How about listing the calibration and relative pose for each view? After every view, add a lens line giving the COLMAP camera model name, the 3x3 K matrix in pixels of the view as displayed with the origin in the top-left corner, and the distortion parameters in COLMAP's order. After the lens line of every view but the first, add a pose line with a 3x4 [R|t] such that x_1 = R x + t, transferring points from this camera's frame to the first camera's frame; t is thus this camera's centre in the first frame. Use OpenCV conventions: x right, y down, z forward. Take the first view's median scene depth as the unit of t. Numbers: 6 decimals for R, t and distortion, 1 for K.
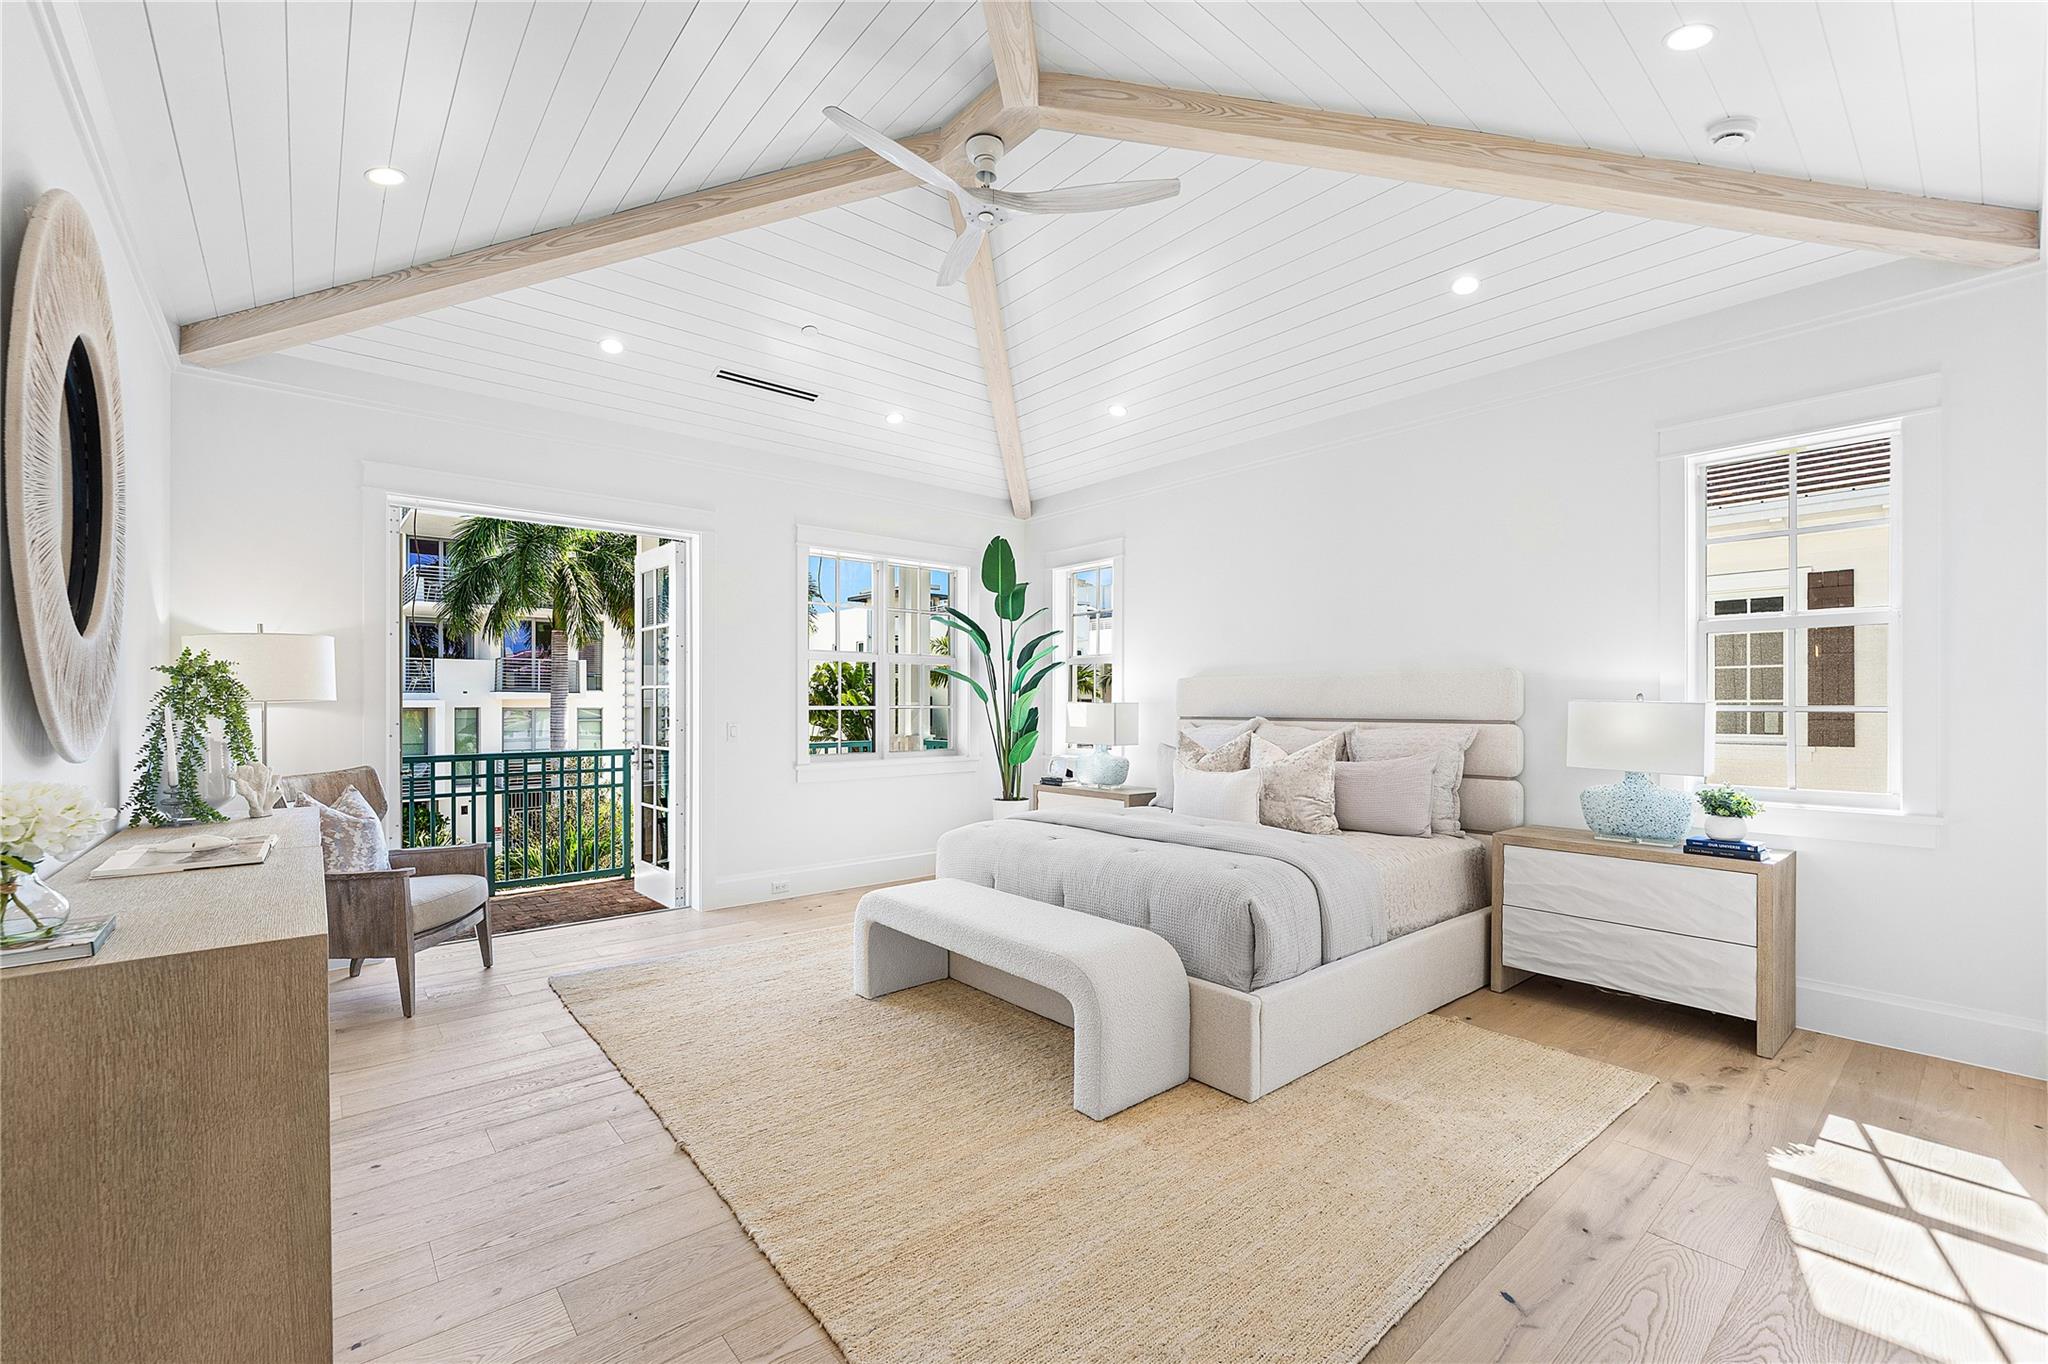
lens RADIAL K [[840.3, 0, 1014.8], [0, 840.3, 700.9], [0, 0, 1]] dist [-0.001942, 0.000281]
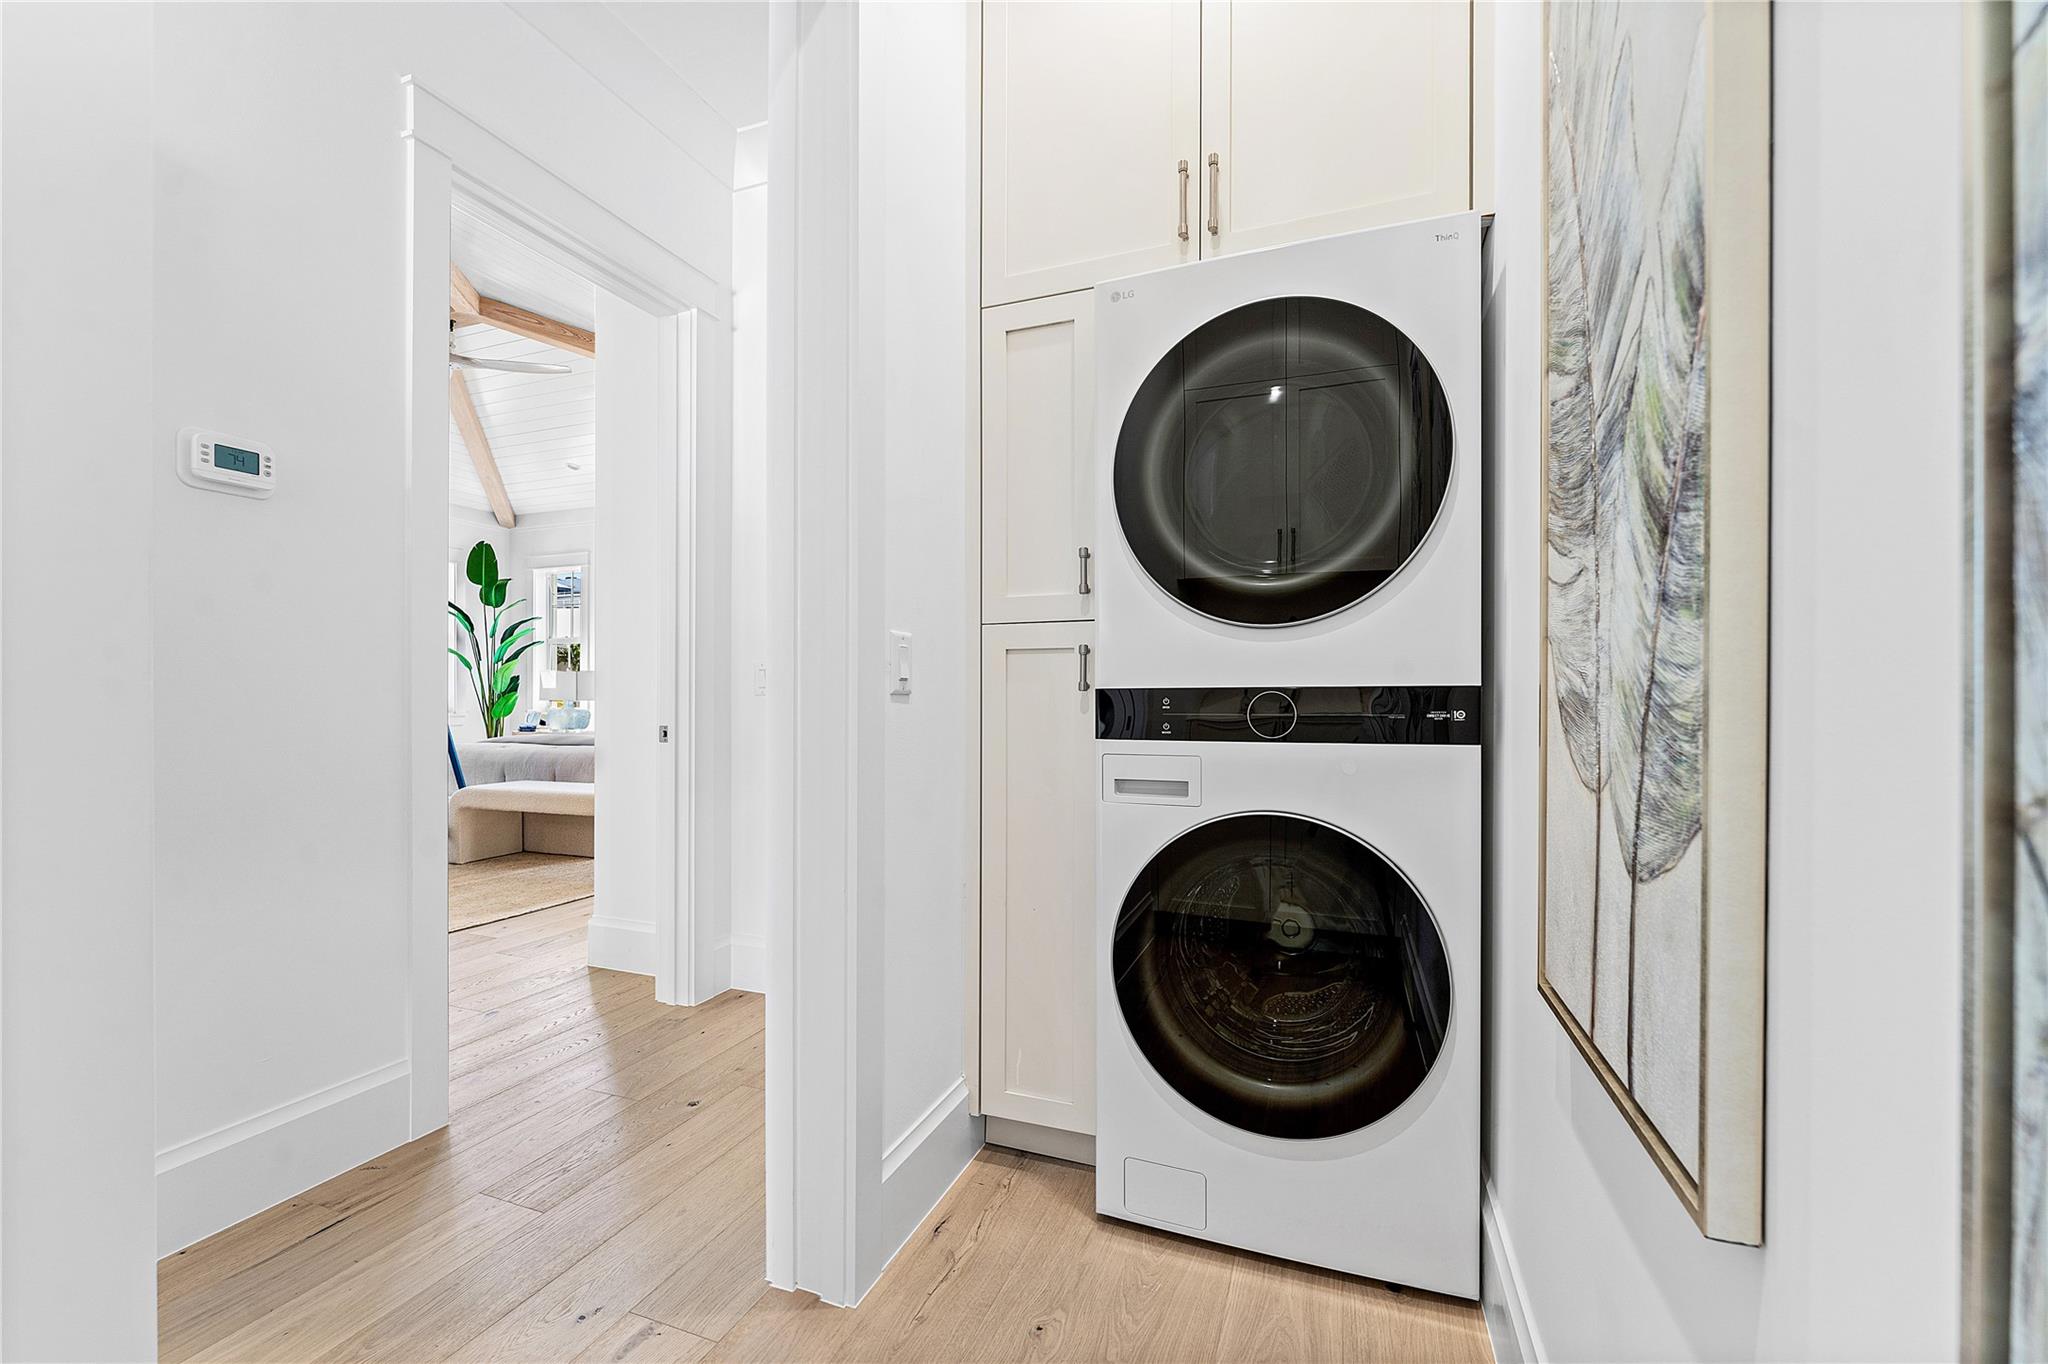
lens RADIAL K [[840.3, 0, 1018.9], [0, 840.3, 710.9], [0, 0, 1]] dist [-0.001942, 0.000281]
pose [[0.877015, -0.007516, 0.480404, 0.082662], [-0.002552, 0.999791, 0.020300, 0.035544], [-0.480456, -0.019029, 0.876812, -0.530363]]
